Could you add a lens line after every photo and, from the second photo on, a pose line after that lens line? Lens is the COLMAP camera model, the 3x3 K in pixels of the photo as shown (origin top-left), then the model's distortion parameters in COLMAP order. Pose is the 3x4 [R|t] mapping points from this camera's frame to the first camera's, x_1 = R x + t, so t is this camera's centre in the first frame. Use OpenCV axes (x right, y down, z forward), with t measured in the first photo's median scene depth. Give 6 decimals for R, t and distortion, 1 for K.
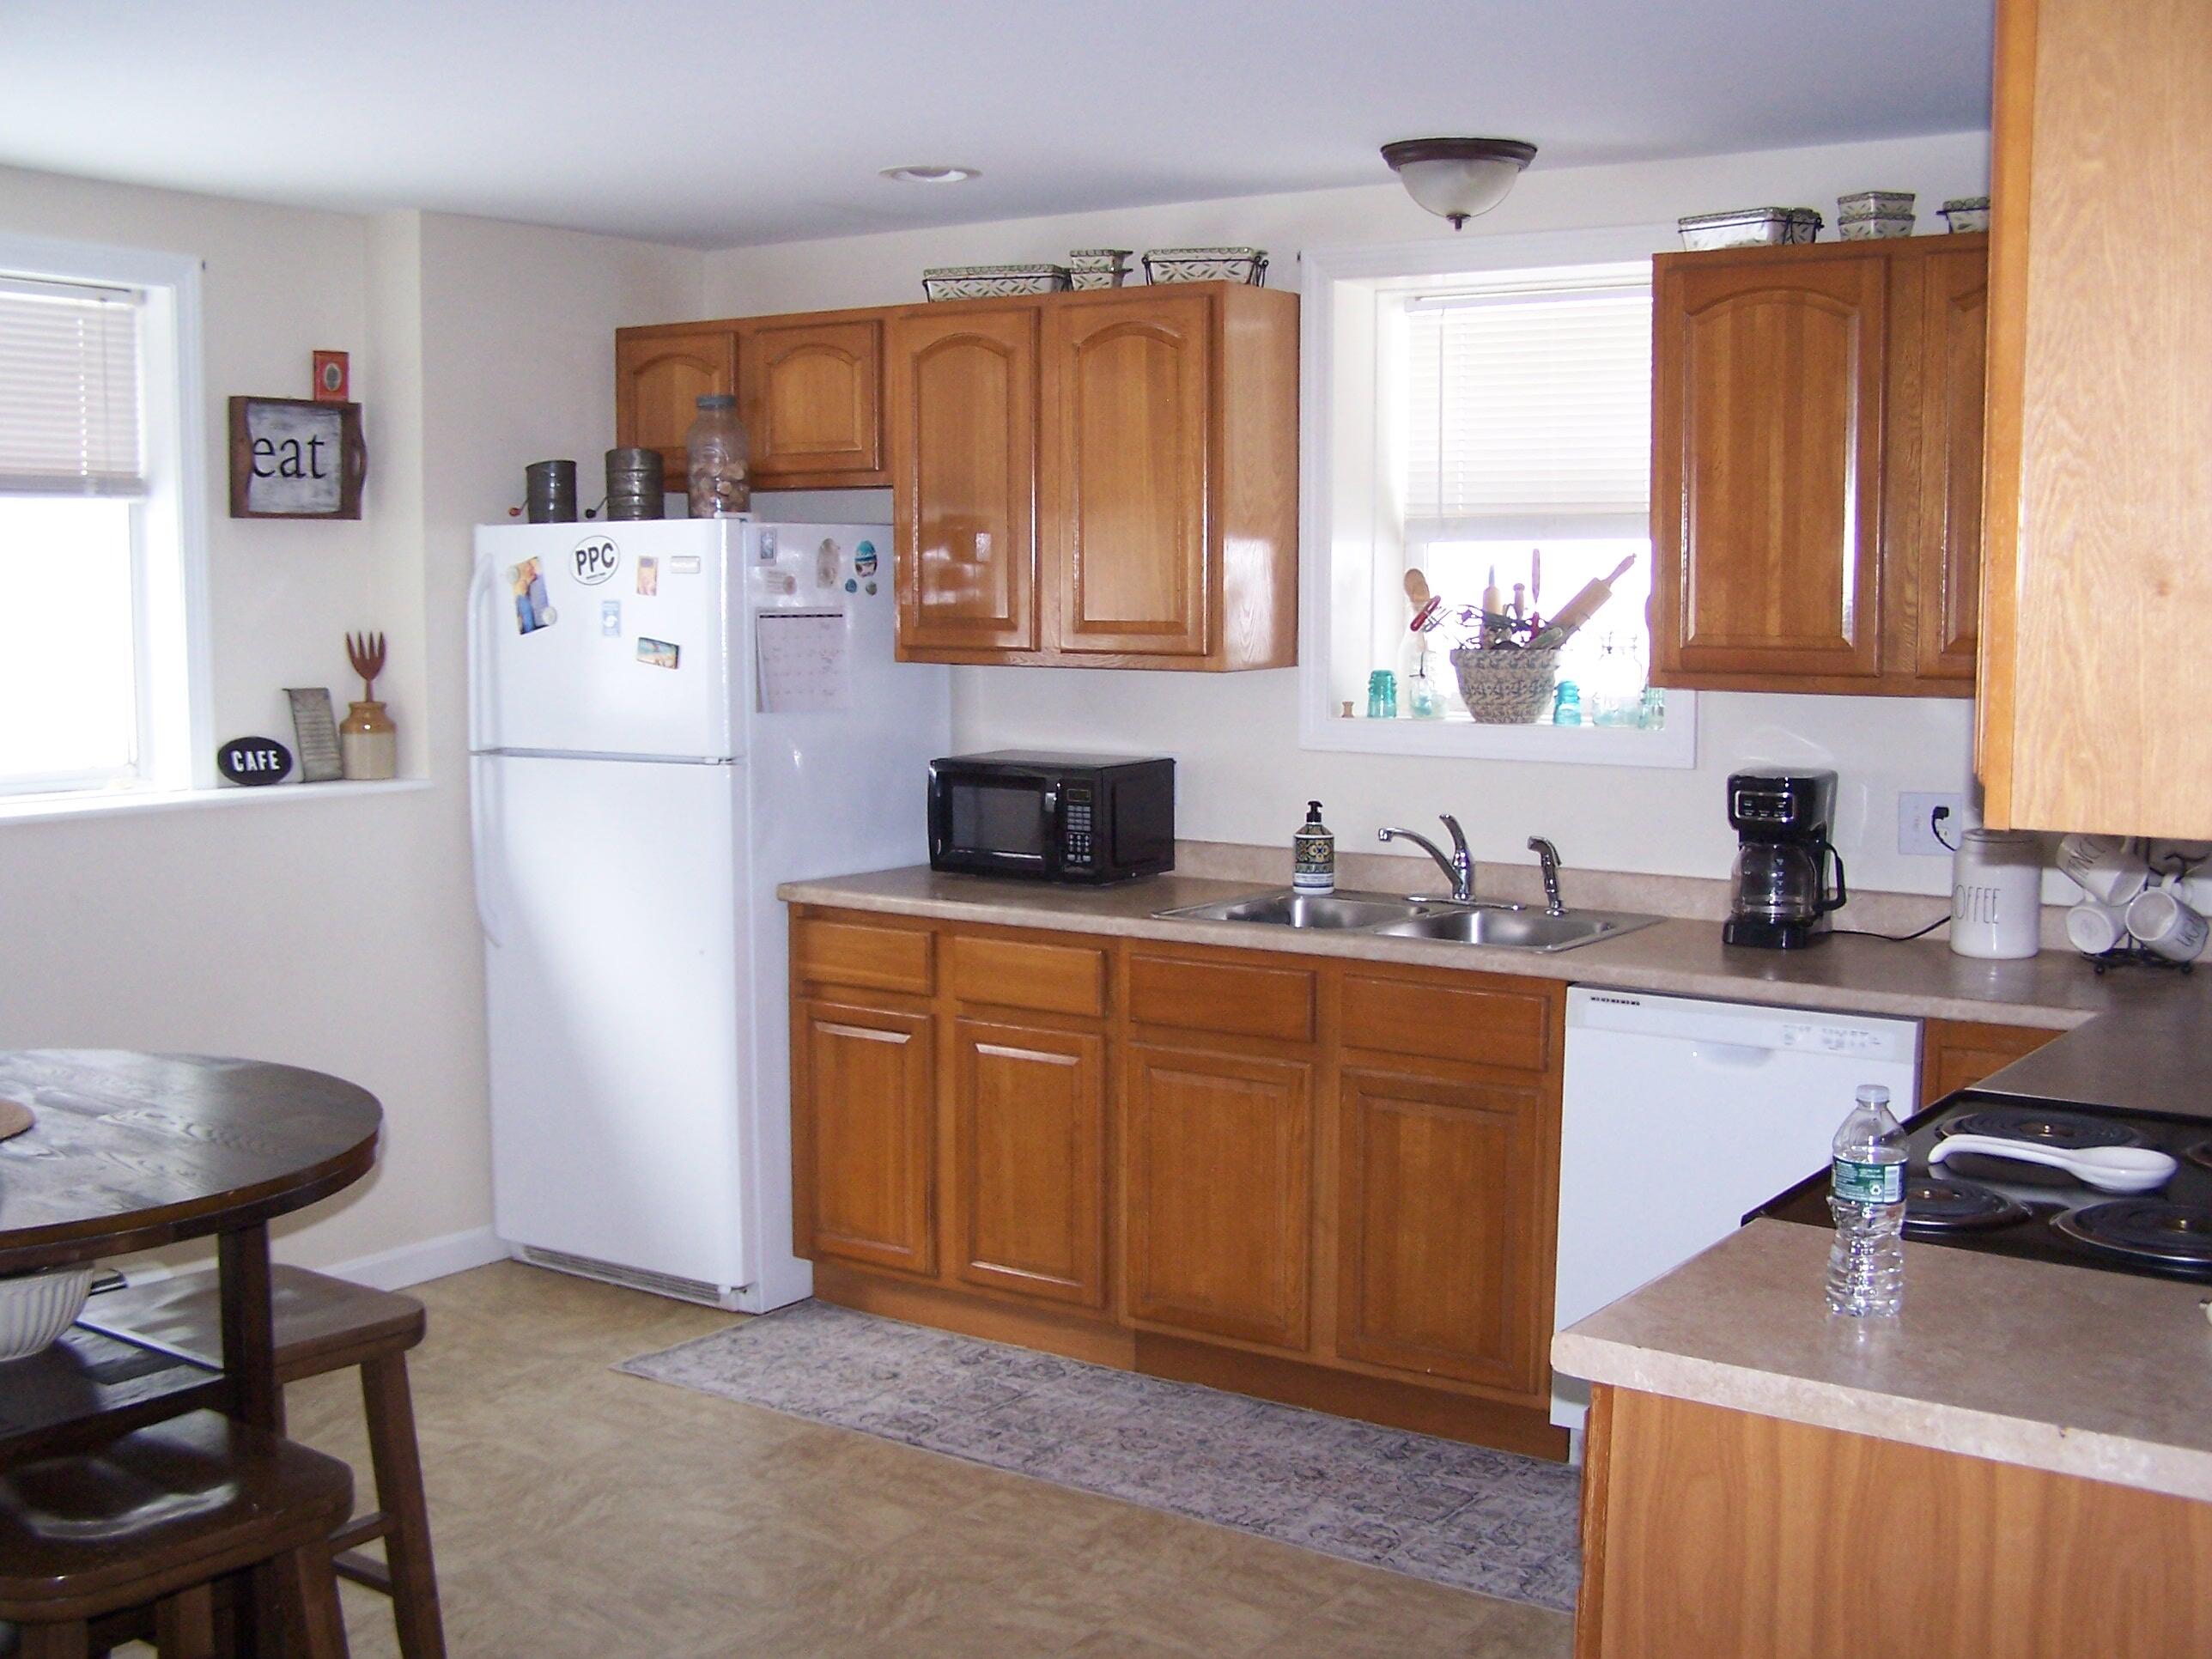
lens RADIAL K [[2503.7, 0, 1093.4], [0, 2503.7, 850.0], [0, 0, 1]] dist [-0.205443, 0.367058]
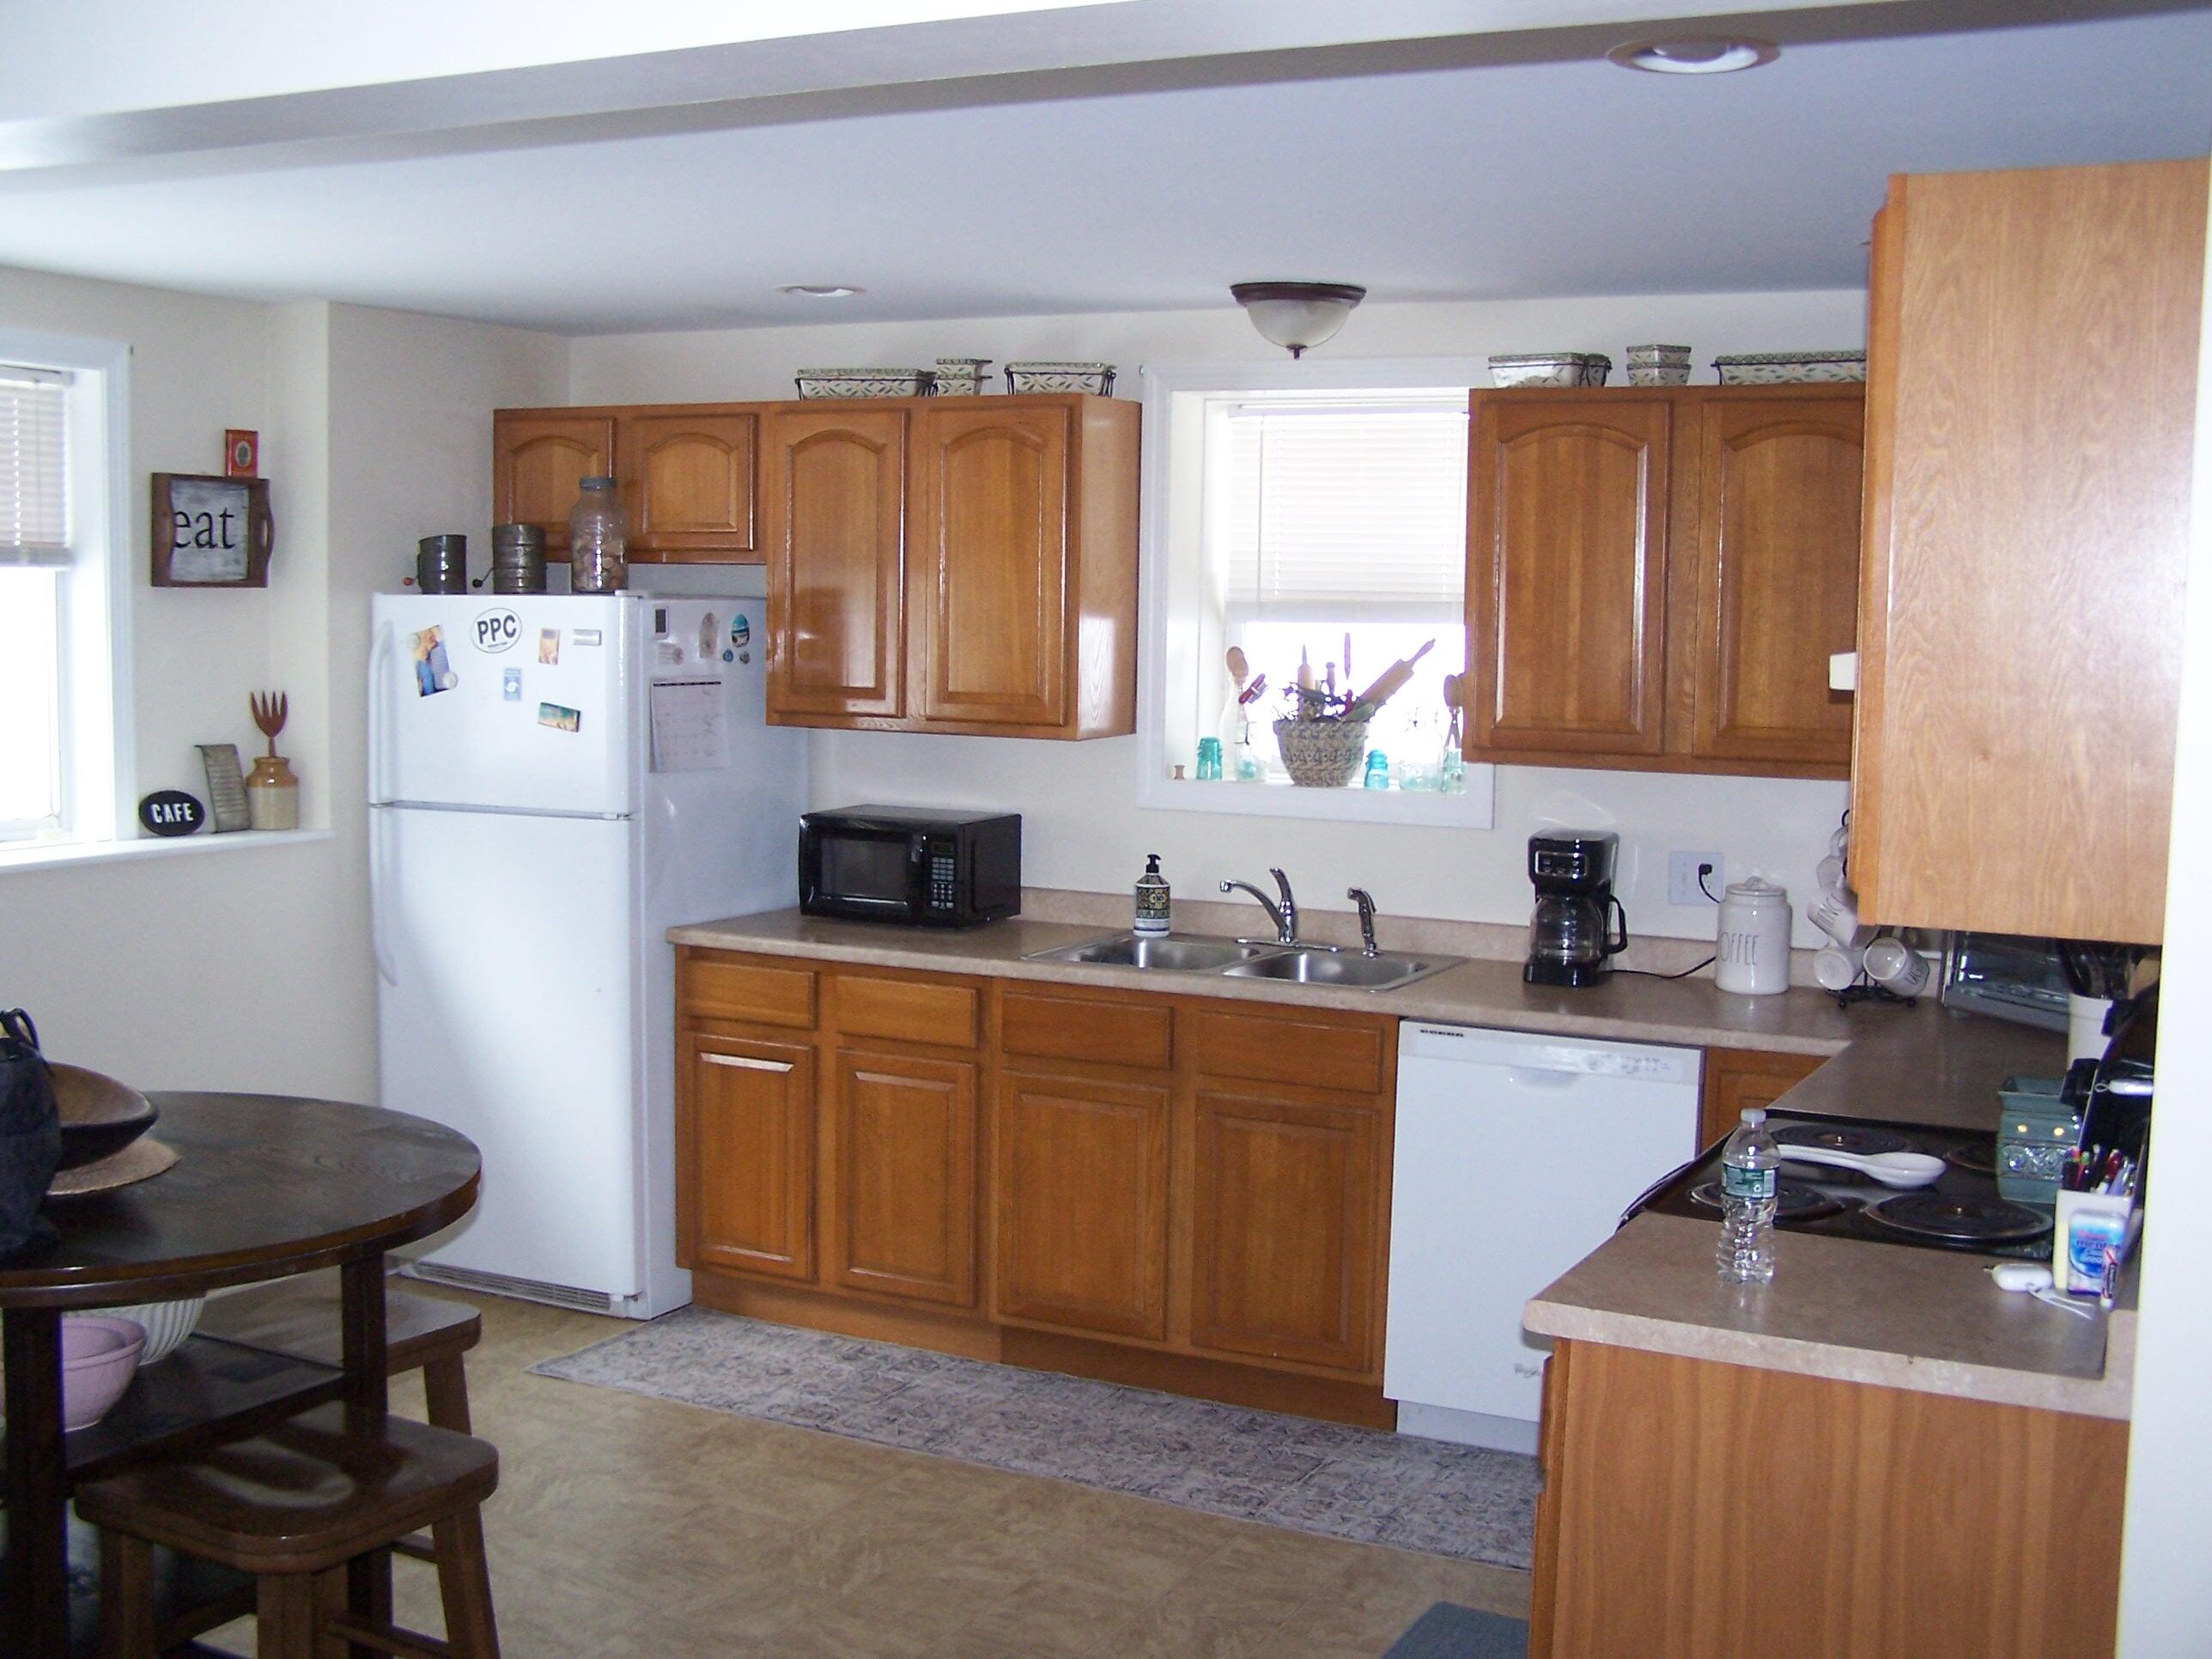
lens RADIAL K [[2503.7, 0, 1093.4], [0, 2503.7, 850.0], [0, 0, 1]] dist [-0.205443, 0.367058]
pose [[0.990737, 0.001825, 0.135783, -0.095292], [-0.001142, 0.999986, -0.005109, -0.016359], [-0.135790, 0.004906, 0.990725, -0.119674]]
